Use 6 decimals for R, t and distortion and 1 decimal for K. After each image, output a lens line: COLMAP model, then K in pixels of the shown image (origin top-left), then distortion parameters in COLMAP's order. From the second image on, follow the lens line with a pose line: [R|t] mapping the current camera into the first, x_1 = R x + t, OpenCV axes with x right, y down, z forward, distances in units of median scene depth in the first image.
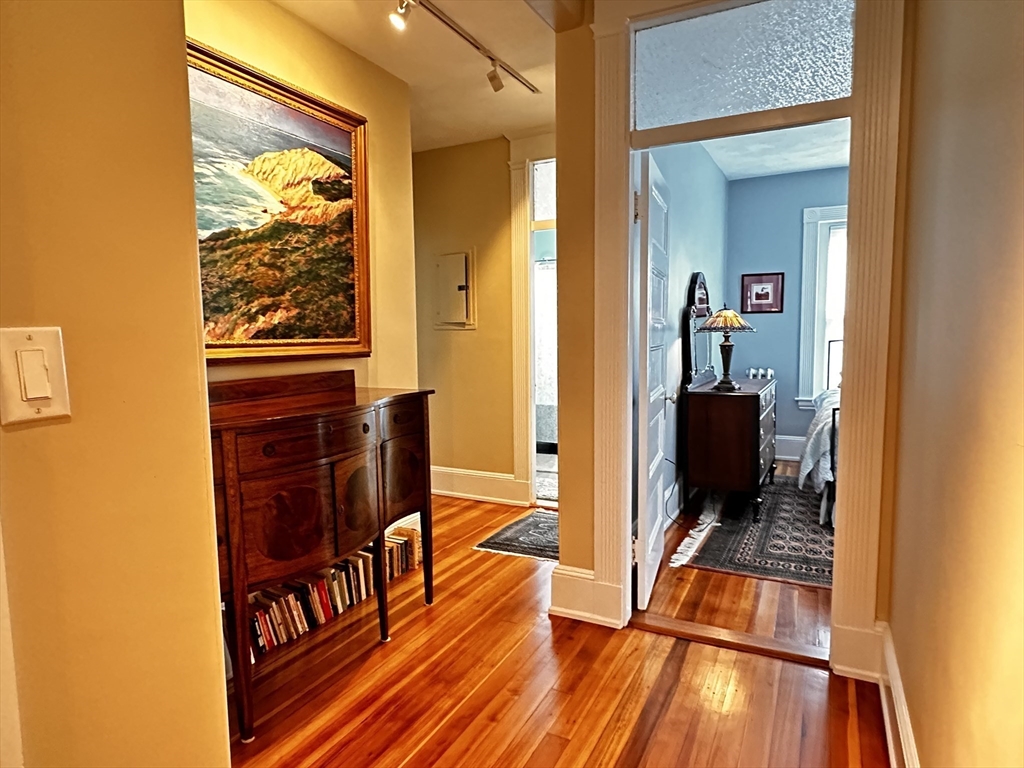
lens RADIAL K [[591.2, 0, 521.7], [0, 591.2, 388.3], [0, 0, 1]] dist [-0.001538, -0.001651]
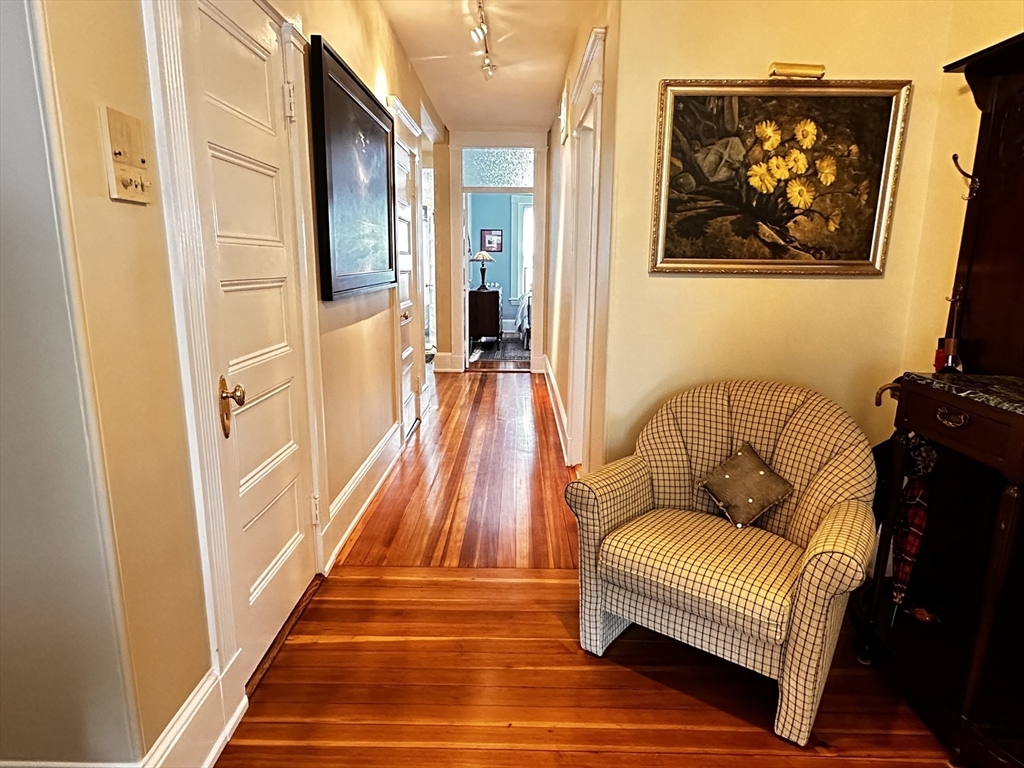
lens RADIAL K [[591.2, 0, 511.9], [0, 591.2, 381.4], [0, 0, 1]] dist [-0.001538, -0.001651]
pose [[0.893733, -0.075919, 0.442129, -0.547404], [0.029074, 0.993306, 0.111792, 0.099443], [-0.447657, -0.087058, 0.889957, -1.001389]]
